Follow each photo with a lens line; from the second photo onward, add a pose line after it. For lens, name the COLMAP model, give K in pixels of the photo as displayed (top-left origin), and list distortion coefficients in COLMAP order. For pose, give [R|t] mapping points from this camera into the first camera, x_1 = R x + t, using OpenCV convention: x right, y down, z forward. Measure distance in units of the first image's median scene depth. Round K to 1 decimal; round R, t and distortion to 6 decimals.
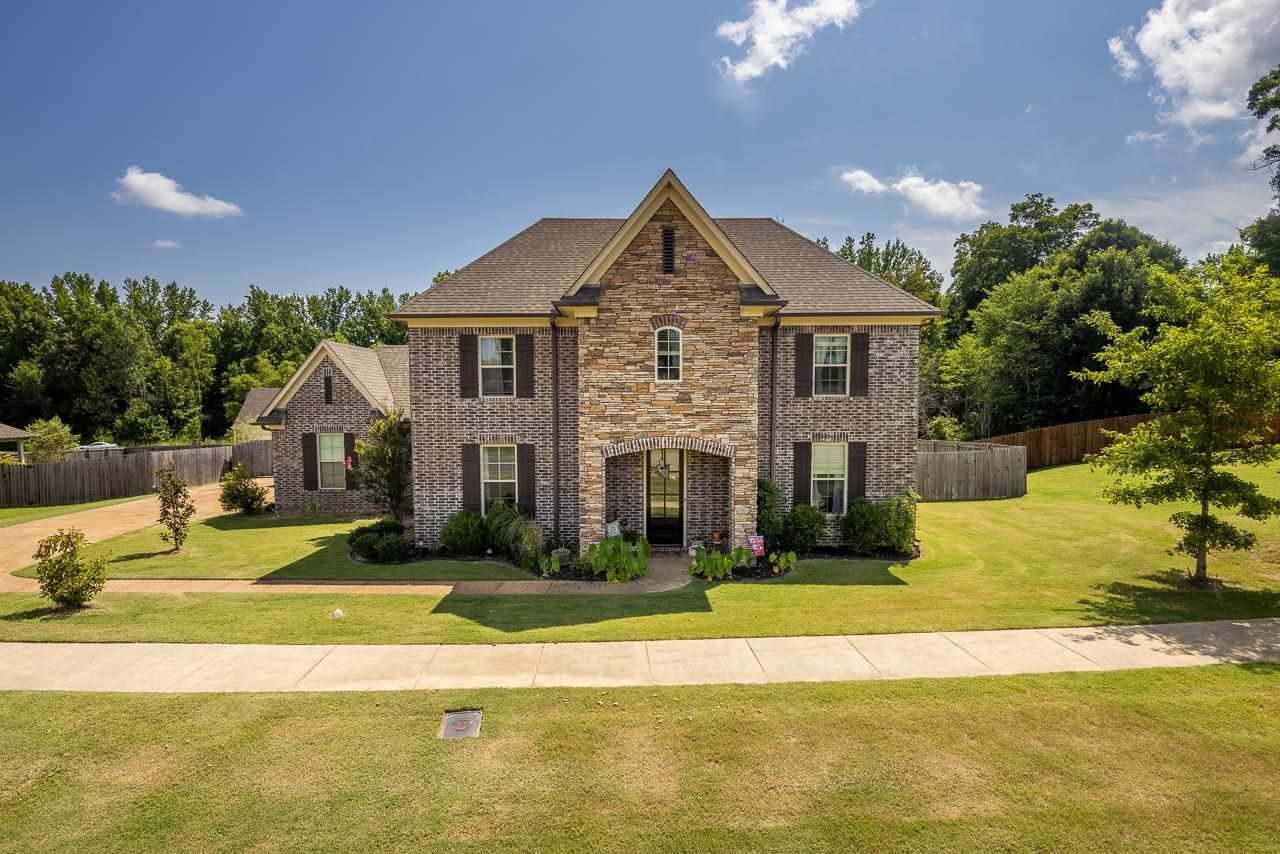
lens RADIAL K [[635.9, 0, 683.6], [0, 635.9, 427.3], [0, 0, 1]] dist [0.001410, -0.000633]
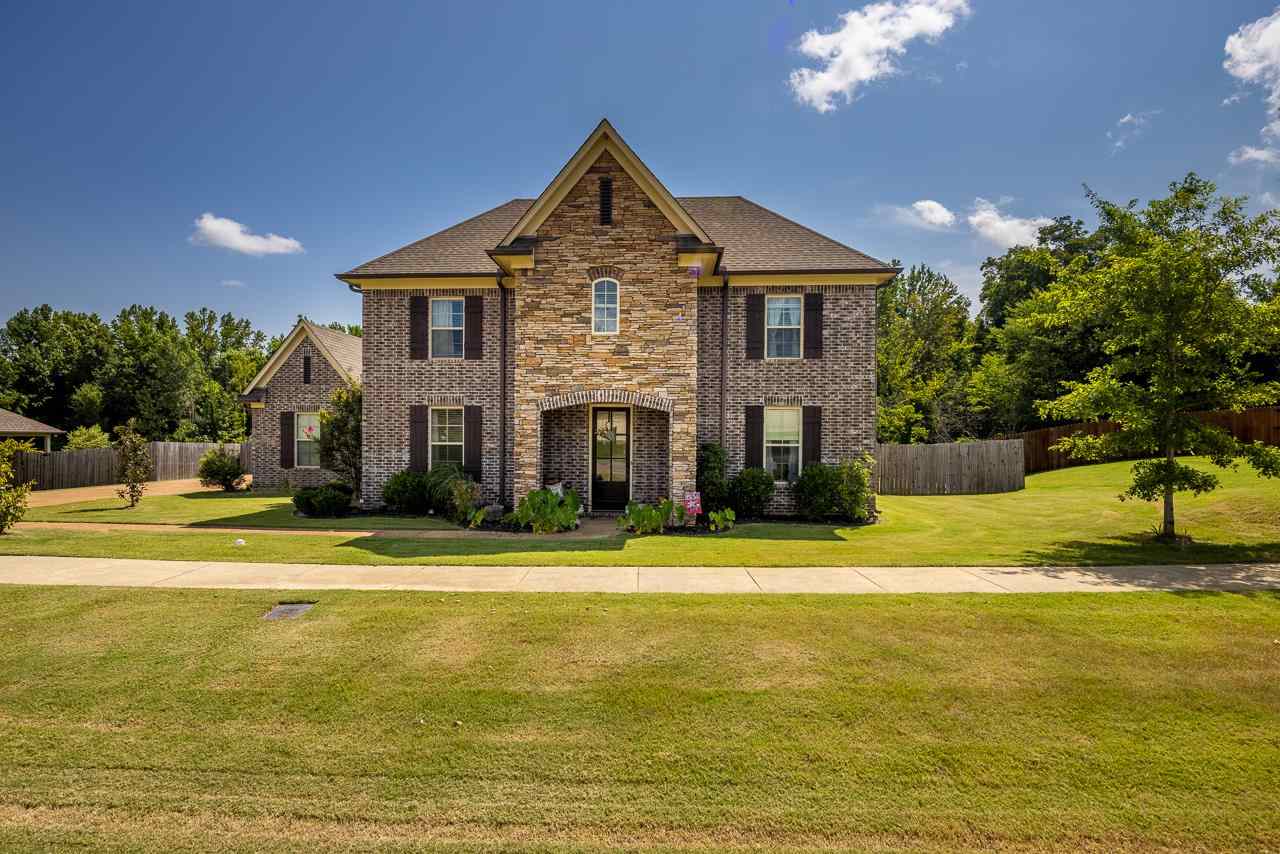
lens RADIAL K [[633.2, 0, 686.6], [0, 633.2, 428.4], [0, 0, 1]] dist [-0.000511, 0.000100]
pose [[0.998163, 0.005715, -0.060310, 0.145480], [-0.009361, 0.998134, -0.060343, 0.119072], [0.059852, 0.060796, 0.996354, 0.038038]]
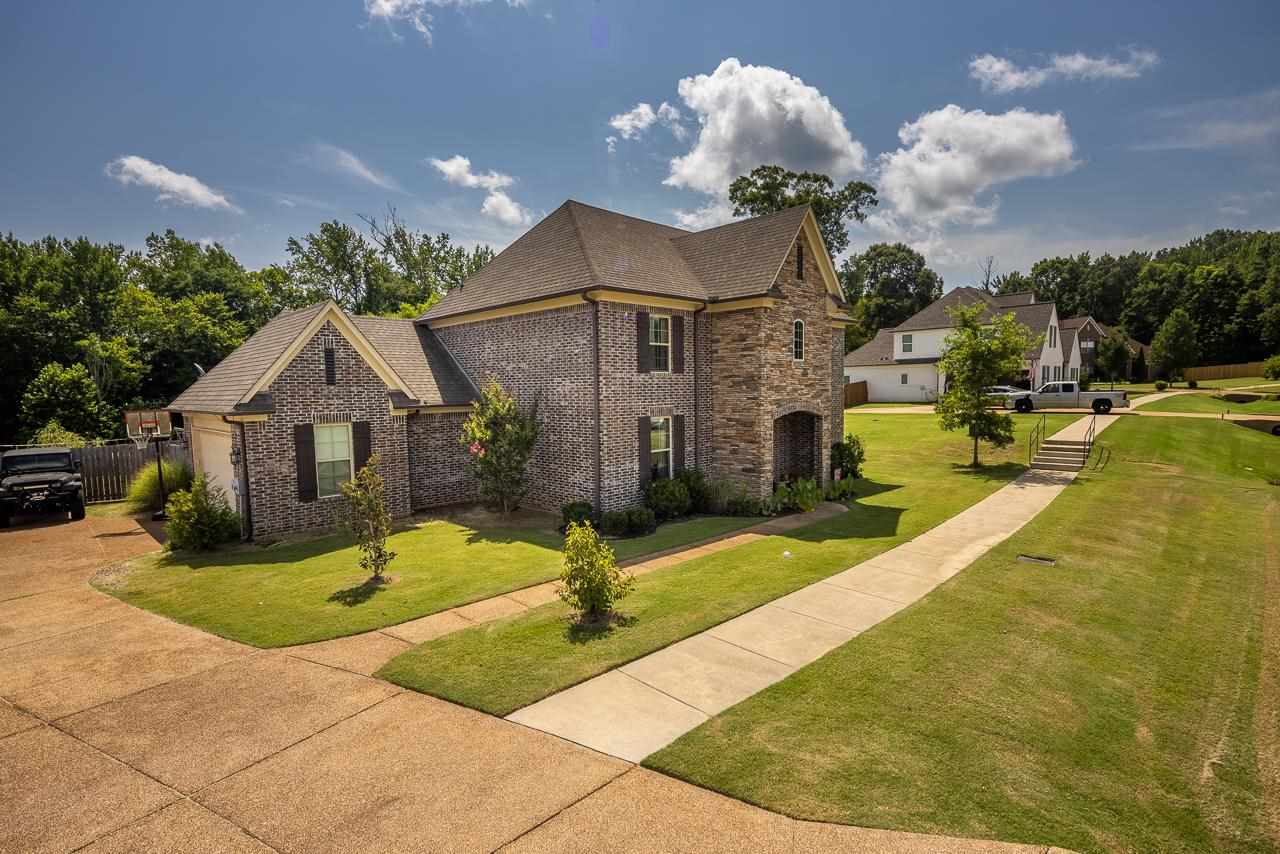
lens RADIAL K [[617.2, 0, 636.6], [0, 617.2, 424.5], [0, 0, 1]] dist [-0.001182, -0.000787]
pose [[0.715008, -0.049074, 0.697392, -1.062631], [0.048078, 0.998623, 0.020978, 0.016844], [-0.697462, 0.018530, 0.716383, 0.281088]]
